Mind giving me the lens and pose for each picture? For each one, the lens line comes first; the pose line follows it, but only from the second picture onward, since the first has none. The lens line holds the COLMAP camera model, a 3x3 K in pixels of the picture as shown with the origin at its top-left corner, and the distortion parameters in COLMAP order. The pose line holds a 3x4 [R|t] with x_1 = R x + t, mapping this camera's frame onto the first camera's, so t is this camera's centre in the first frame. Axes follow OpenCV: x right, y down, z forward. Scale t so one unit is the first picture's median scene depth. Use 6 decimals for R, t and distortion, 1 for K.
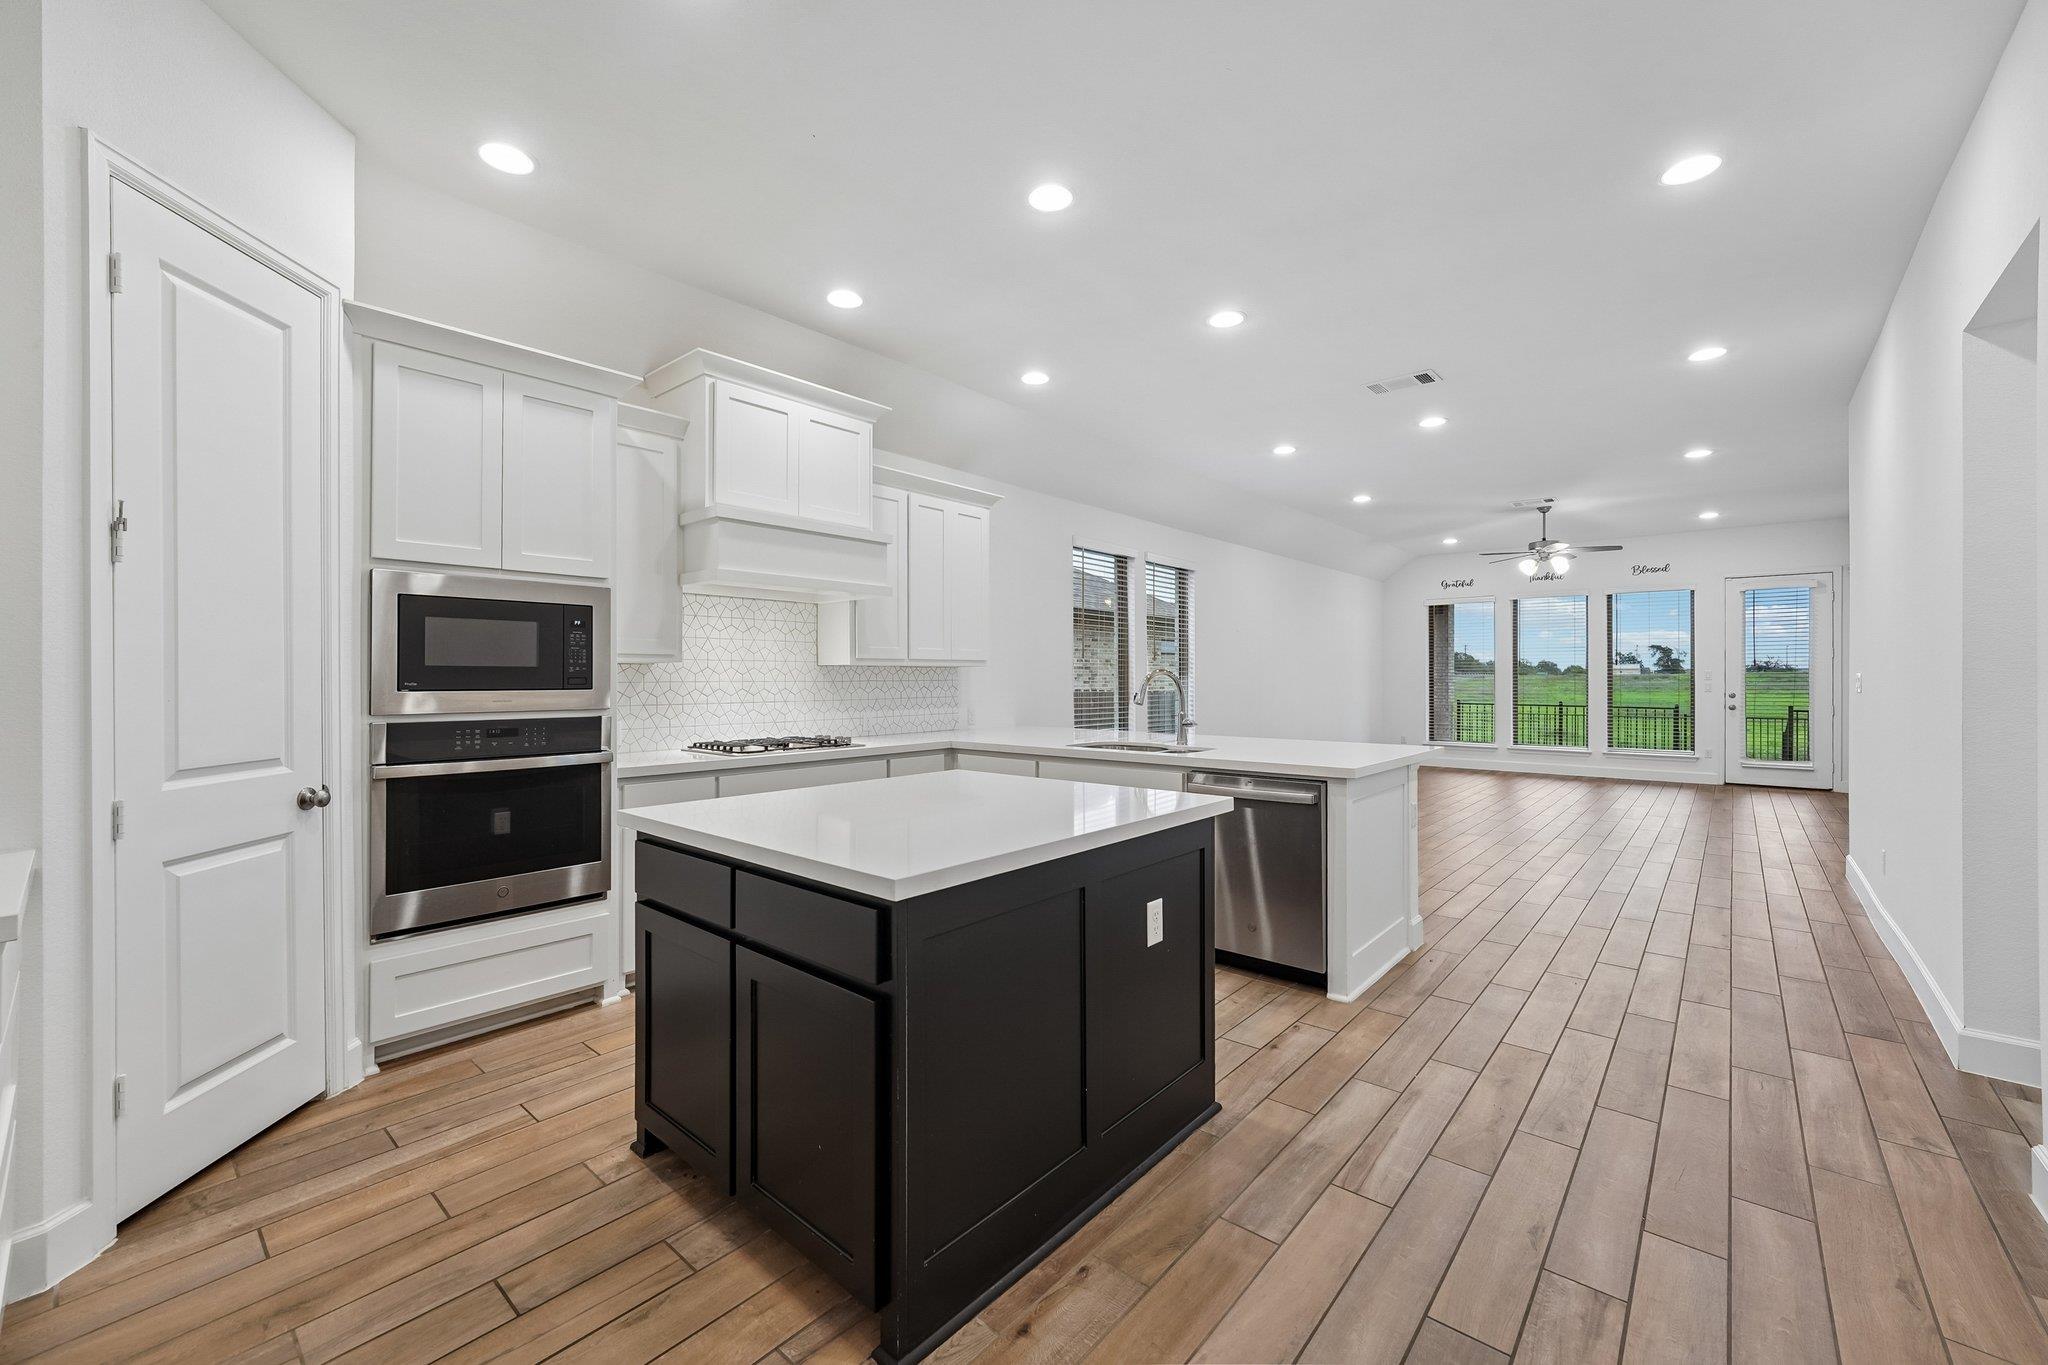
lens RADIAL K [[821.2, 0, 1016.5], [0, 821.2, 676.1], [0, 0, 1]] dist [-0.007439, 0.003721]
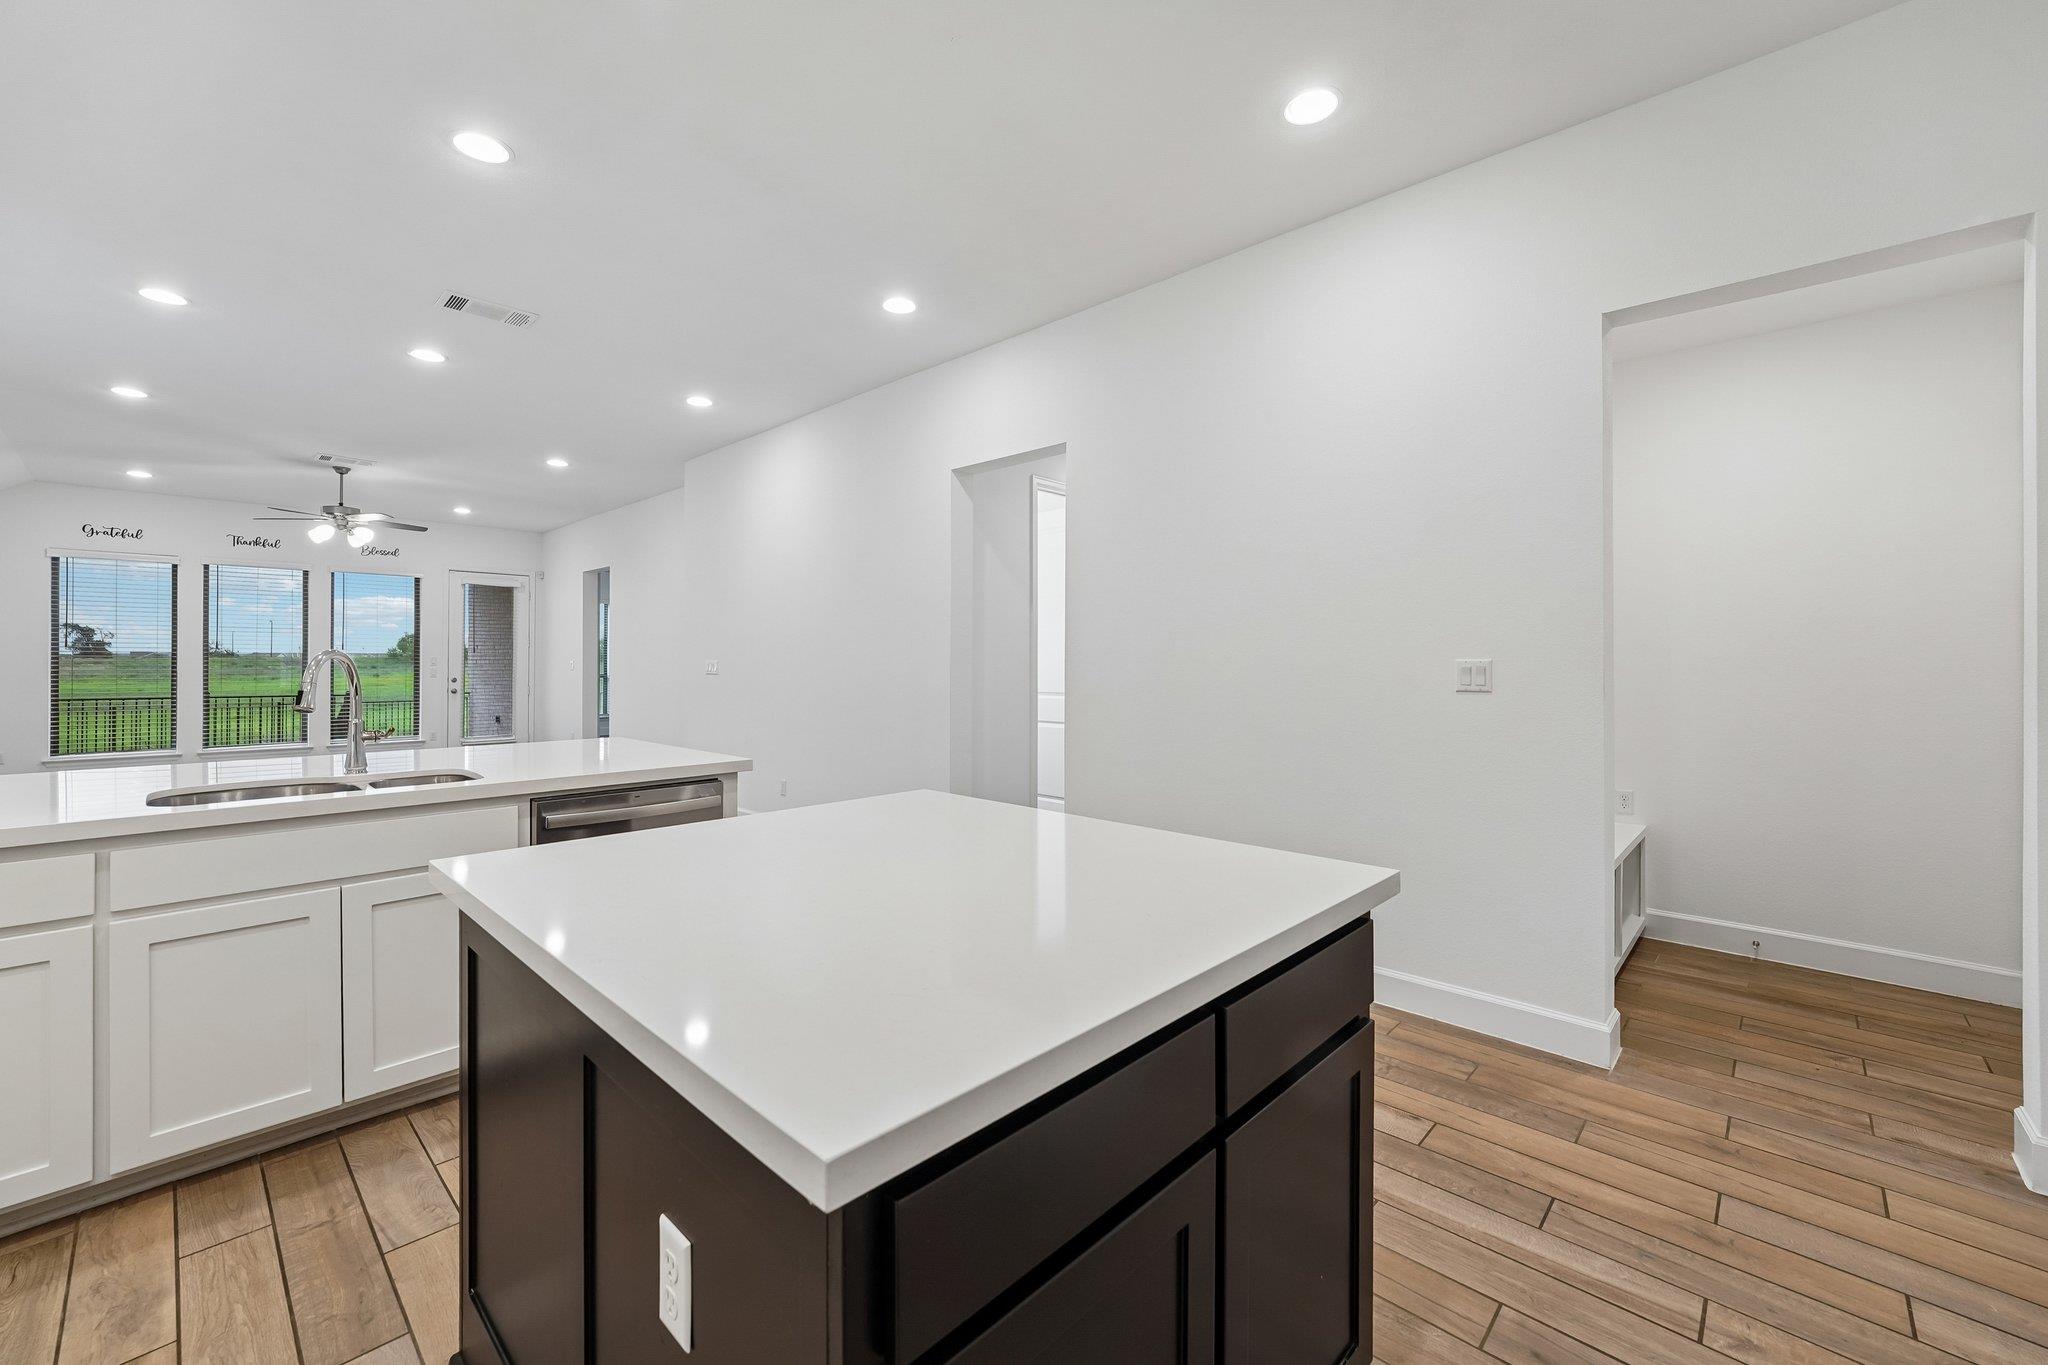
lens RADIAL K [[825.0, 0, 1022.1], [0, 825.0, 654.6], [0, 0, 1]] dist [-0.014229, 0.005294]
pose [[0.038494, 0.011511, 0.999193, -0.251444], [-0.002740, 0.999931, -0.011414, 0.000946], [-0.999255, -0.002298, 0.038523, 0.309542]]
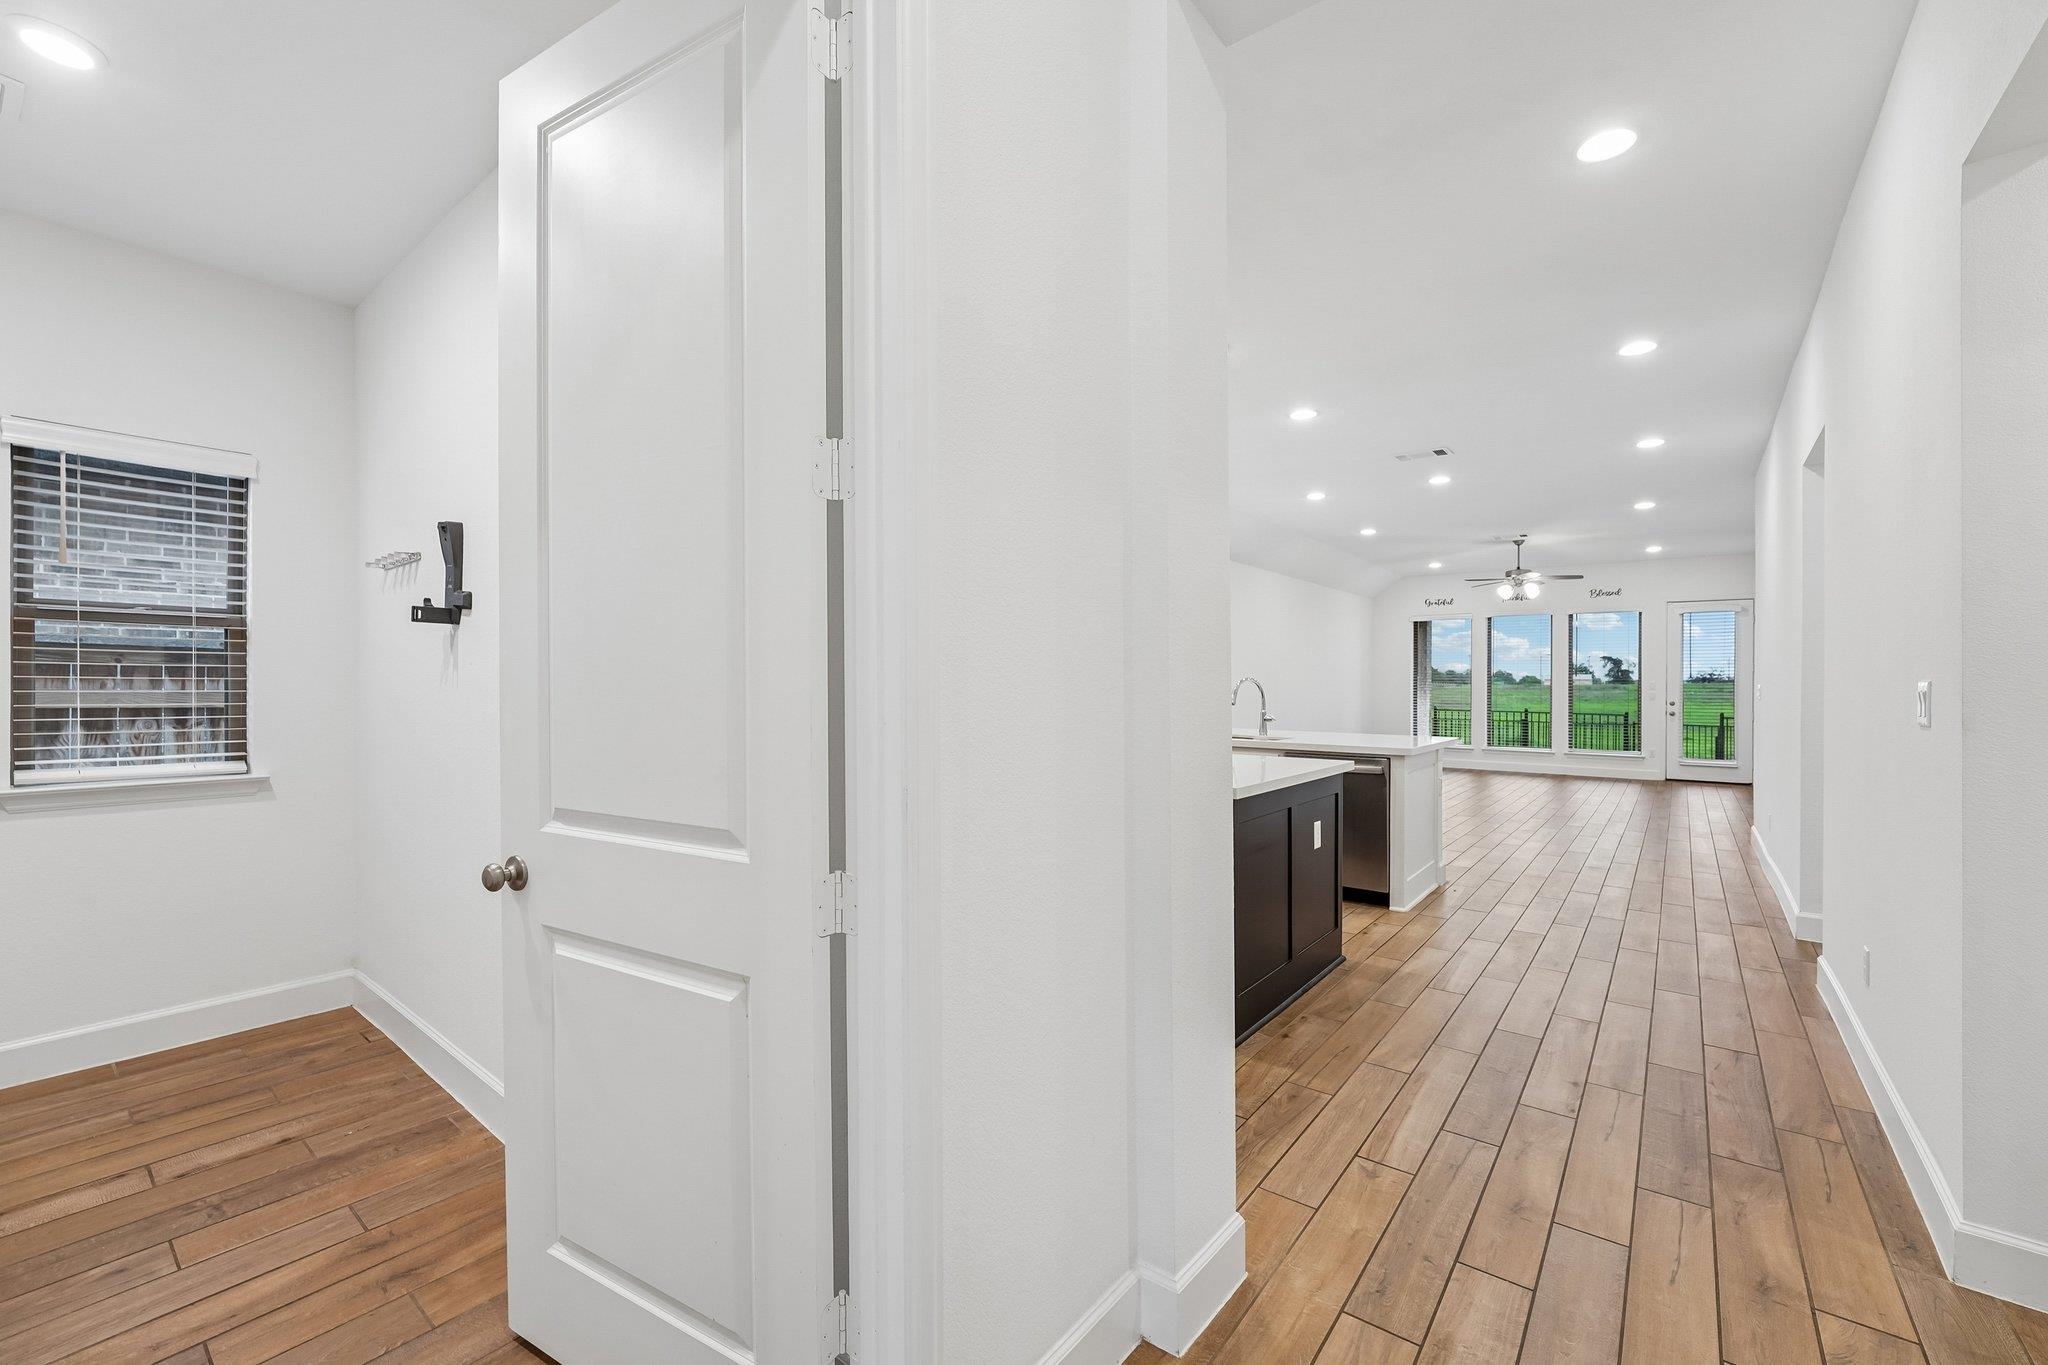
lens RADIAL K [[843.1, 0, 1008.1], [0, 843.1, 681.2], [0, 0, 1]] dist [-0.014597, 0.000039]
pose [[0.999075, 0.008192, 0.042221, -0.168078], [-0.008167, 0.999966, -0.000765, 0.001275], [-0.042226, 0.000420, 0.999108, -0.207036]]
